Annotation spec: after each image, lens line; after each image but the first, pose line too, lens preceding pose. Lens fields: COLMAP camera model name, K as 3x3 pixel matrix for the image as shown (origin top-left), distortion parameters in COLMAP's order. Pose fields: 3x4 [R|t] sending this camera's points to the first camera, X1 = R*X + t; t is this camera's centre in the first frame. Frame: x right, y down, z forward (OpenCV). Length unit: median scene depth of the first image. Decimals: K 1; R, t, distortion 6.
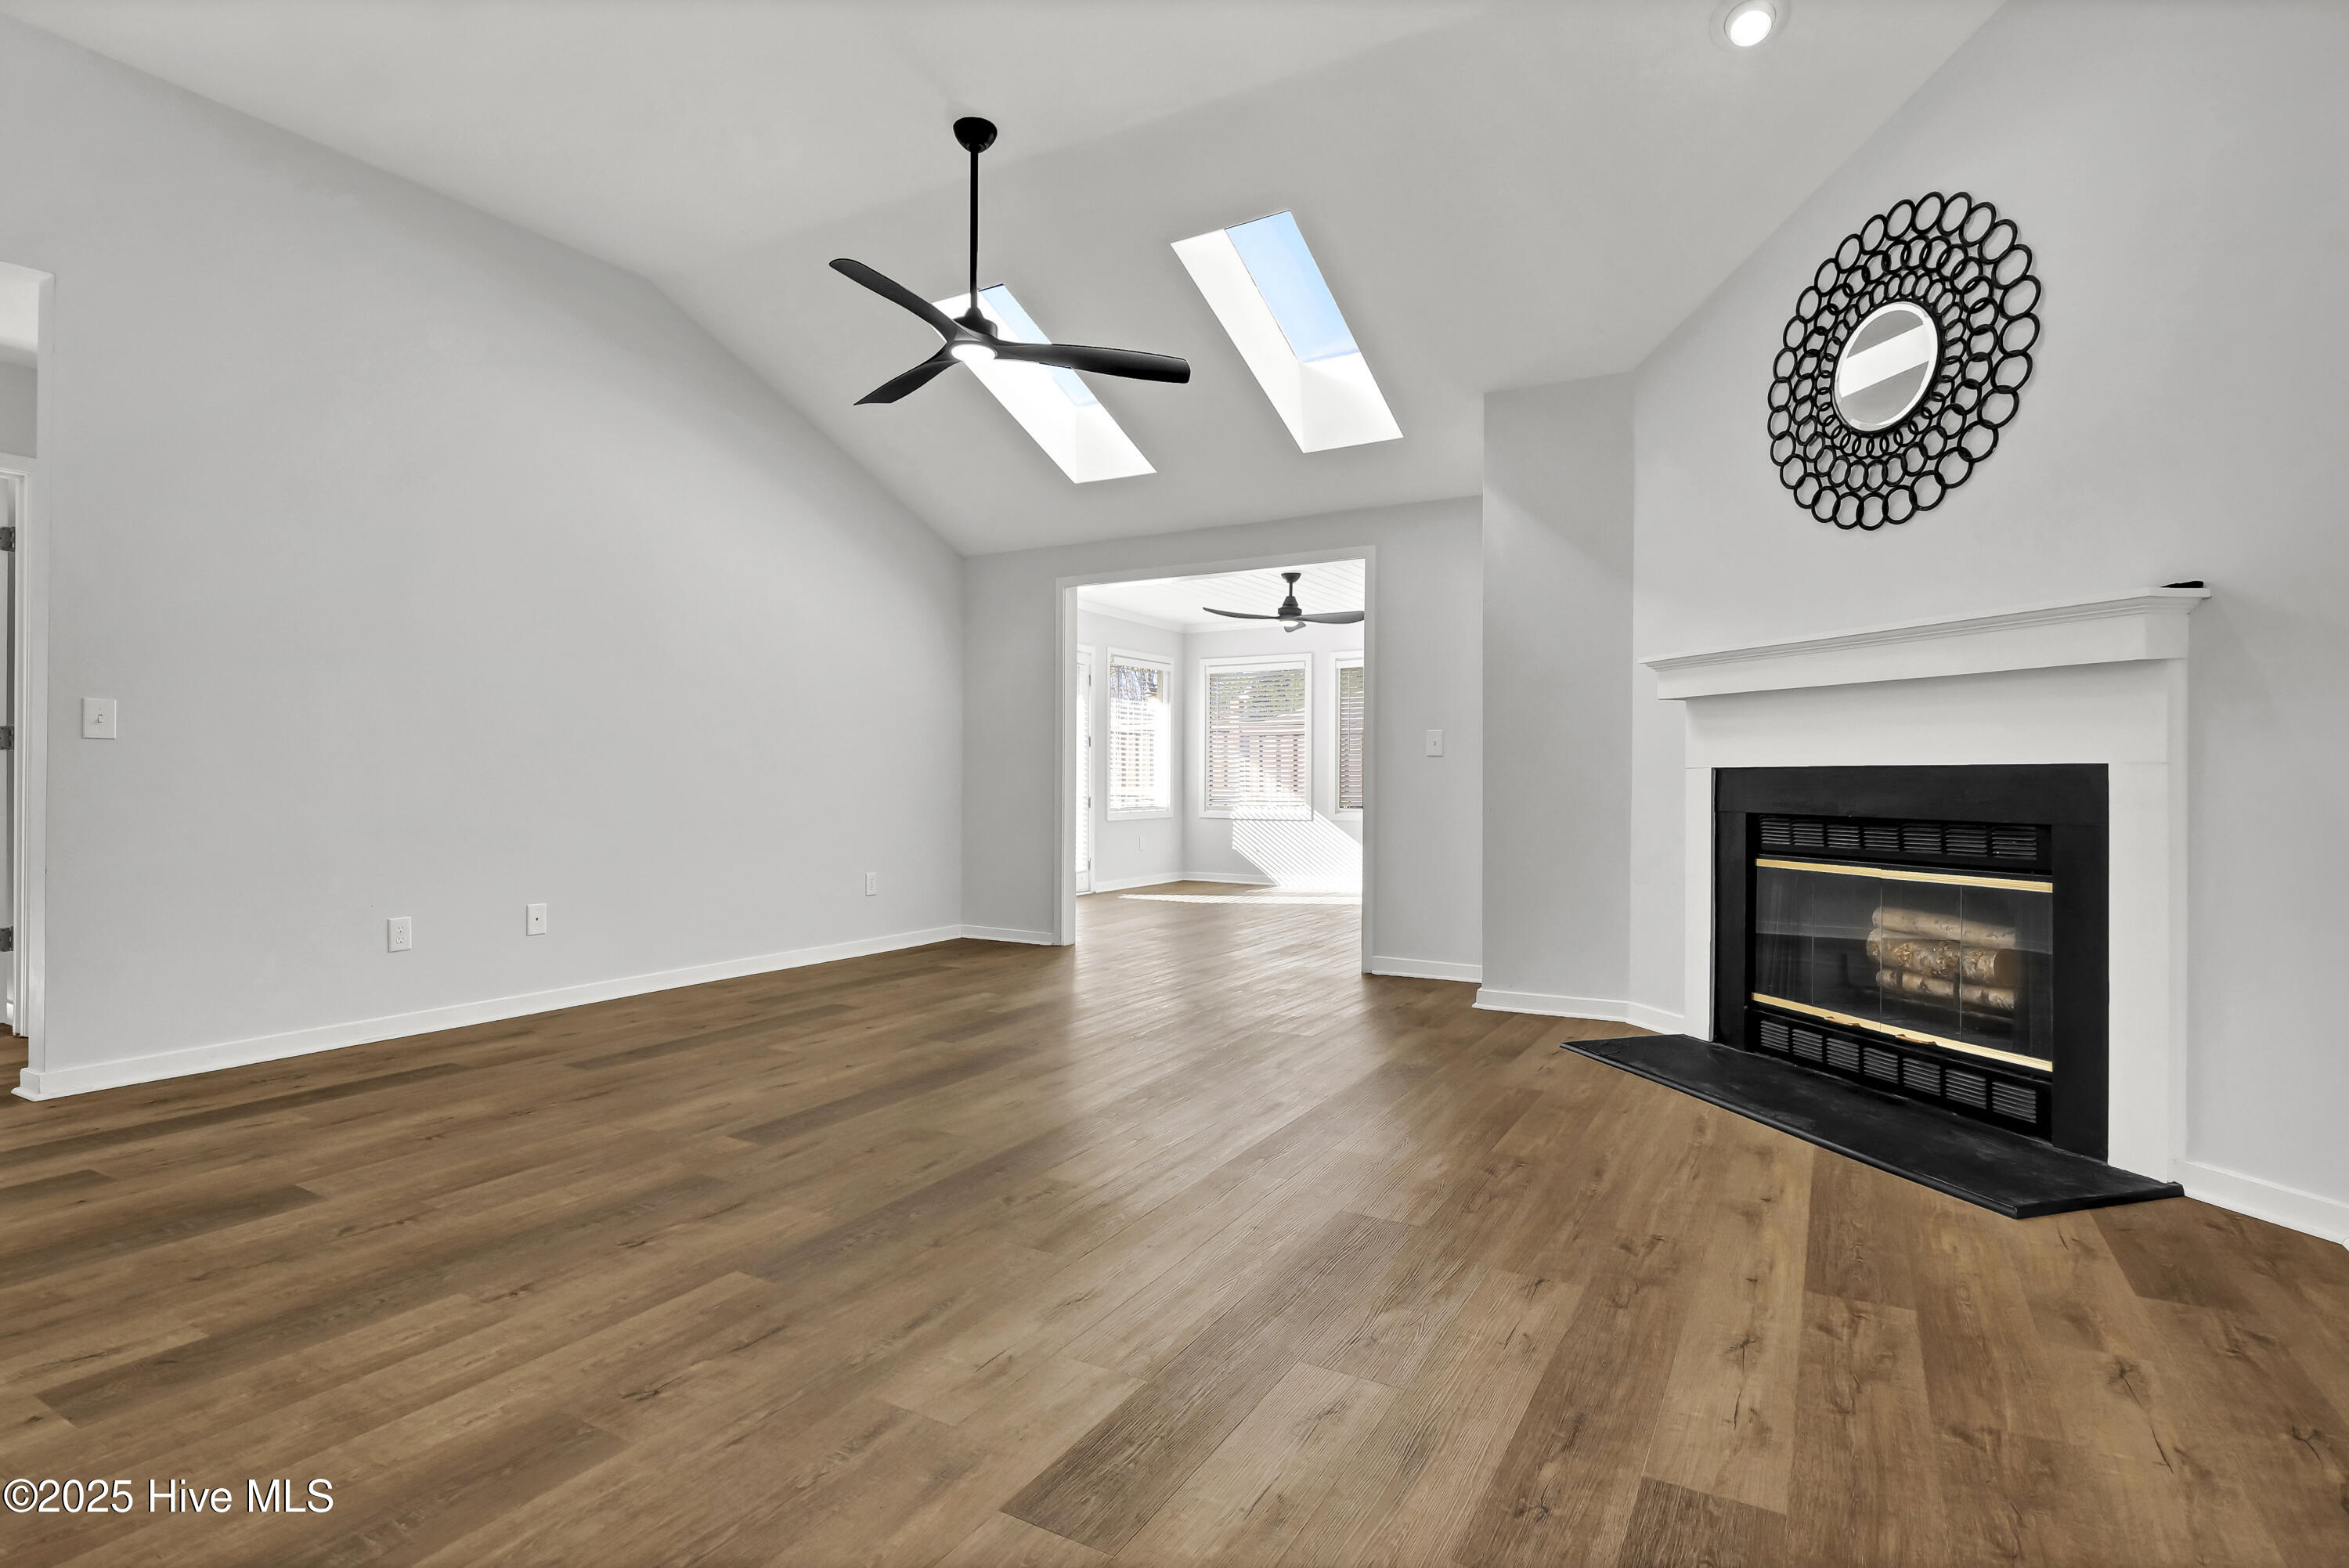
lens RADIAL K [[1182.6, 0, 1161.0], [0, 1182.6, 779.7], [0, 0, 1]] dist [-0.014117, -0.002403]
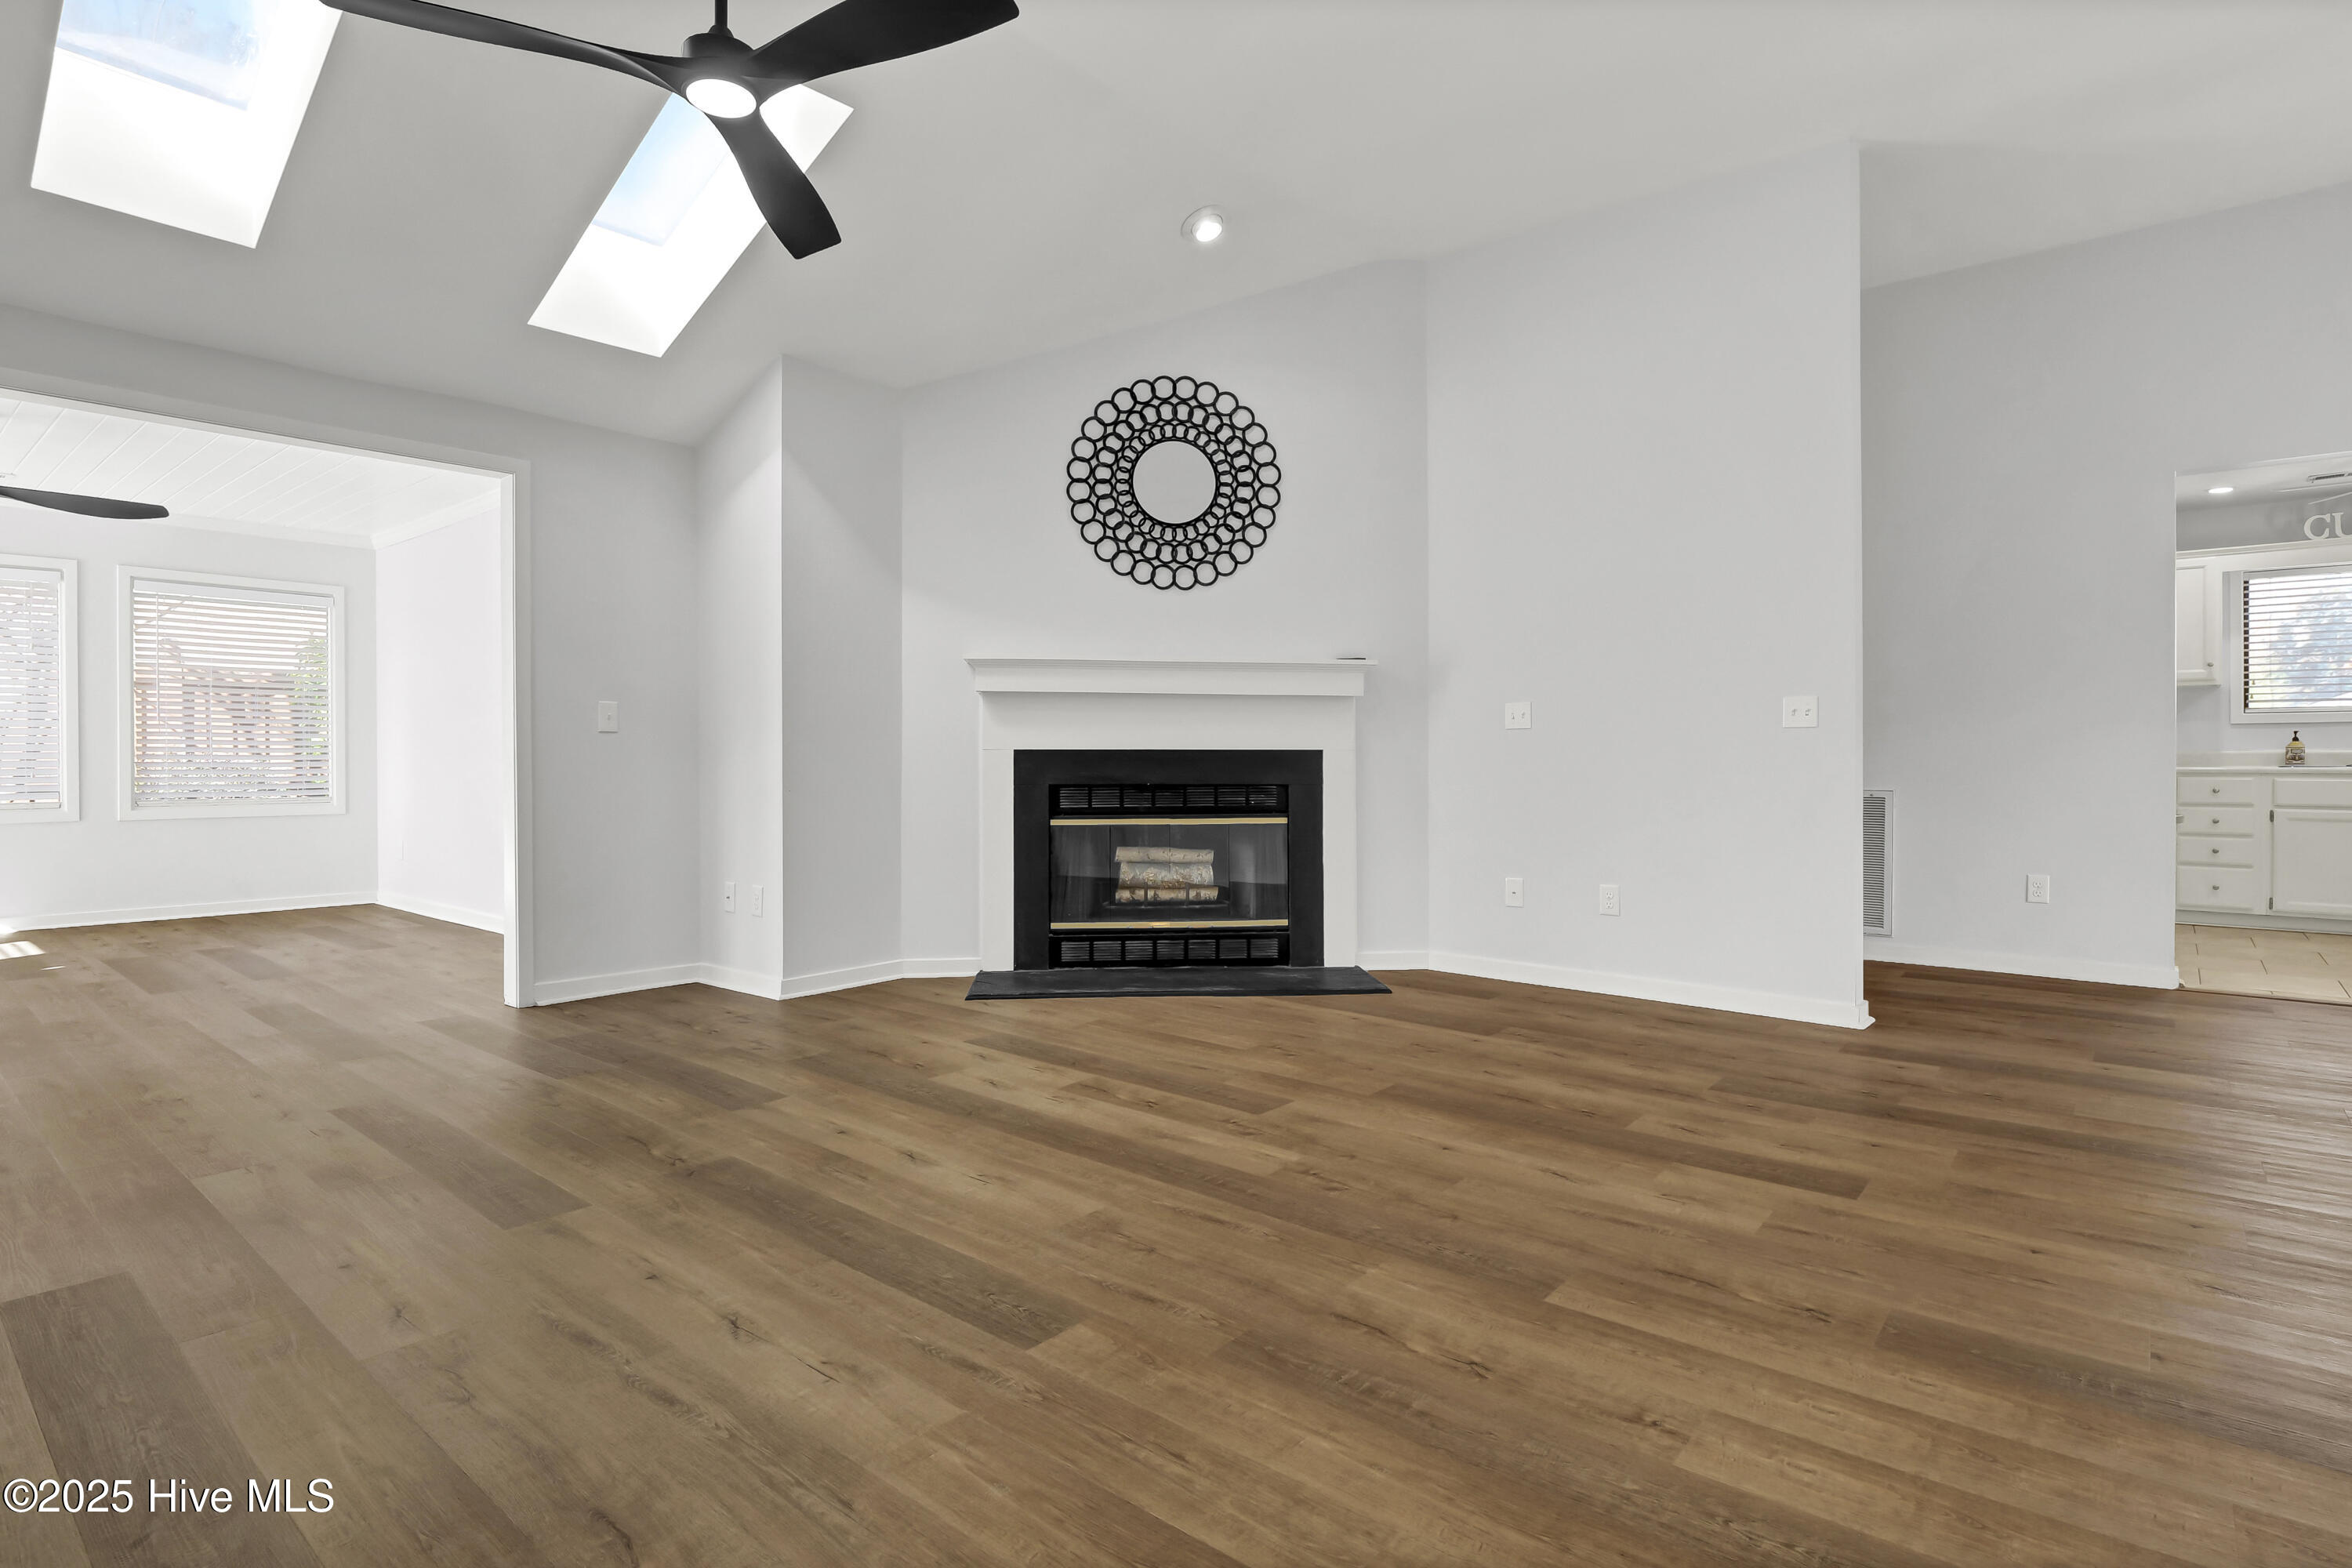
lens RADIAL K [[1184.3, 0, 1160.5], [0, 1184.3, 770.2], [0, 0, 1]] dist [-0.014117, -0.002403]
pose [[0.176234, -0.013103, 0.984261, -0.906954], [0.000715, 0.999913, 0.013183, -0.005721], [-0.984348, -0.001620, 0.176228, 0.782167]]
